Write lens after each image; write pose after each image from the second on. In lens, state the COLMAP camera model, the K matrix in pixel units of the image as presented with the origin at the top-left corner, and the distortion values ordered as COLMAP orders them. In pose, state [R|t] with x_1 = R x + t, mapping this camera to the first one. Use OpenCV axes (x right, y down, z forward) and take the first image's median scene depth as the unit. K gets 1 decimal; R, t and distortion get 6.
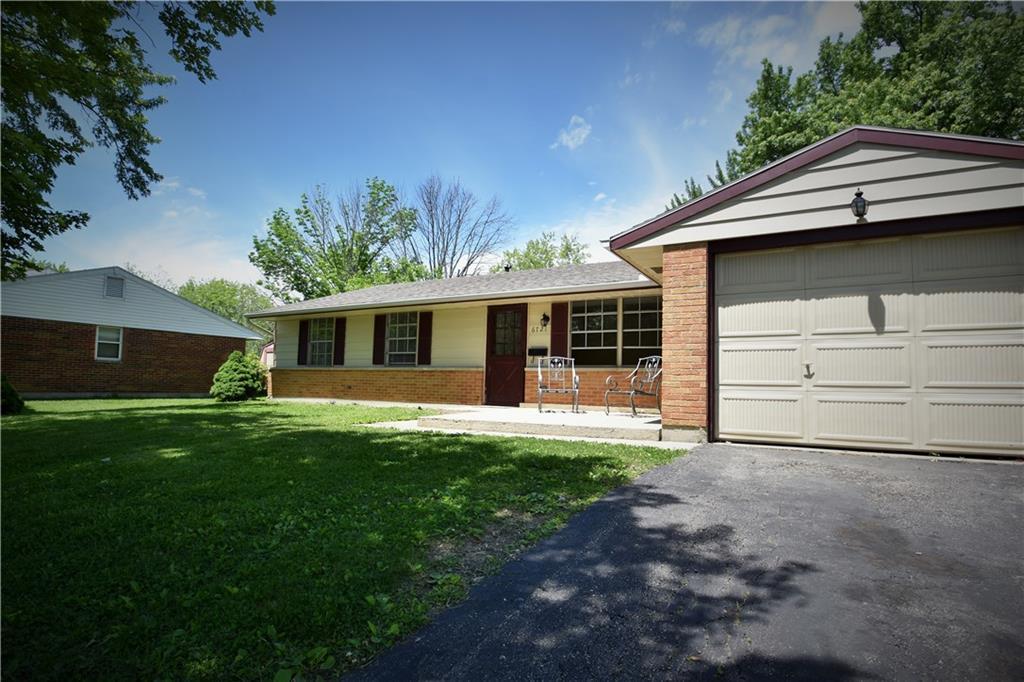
lens RADIAL K [[533.4, 0, 510.7], [0, 533.4, 344.5], [0, 0, 1]] dist [-0.020038, -0.000340]
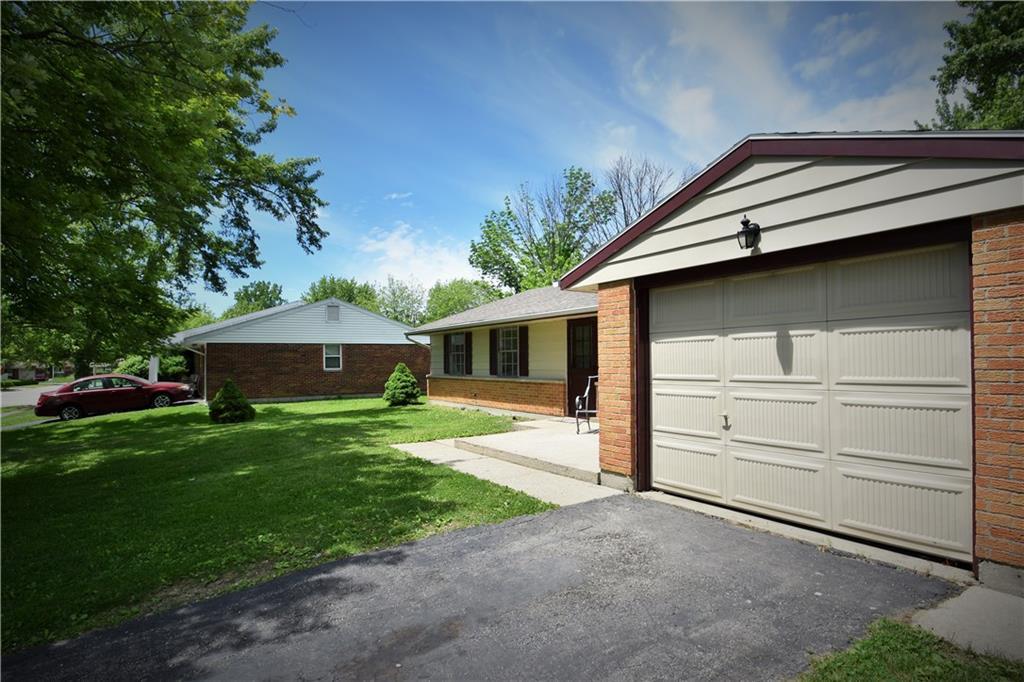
lens RADIAL K [[533.4, 0, 484.0], [0, 533.4, 345.8], [0, 0, 1]] dist [-0.020038, -0.000340]
pose [[0.887722, -0.051208, -0.457523, 0.250098], [0.069476, 0.997314, 0.023178, -0.051093], [0.455107, -0.052362, 0.888896, 0.017212]]
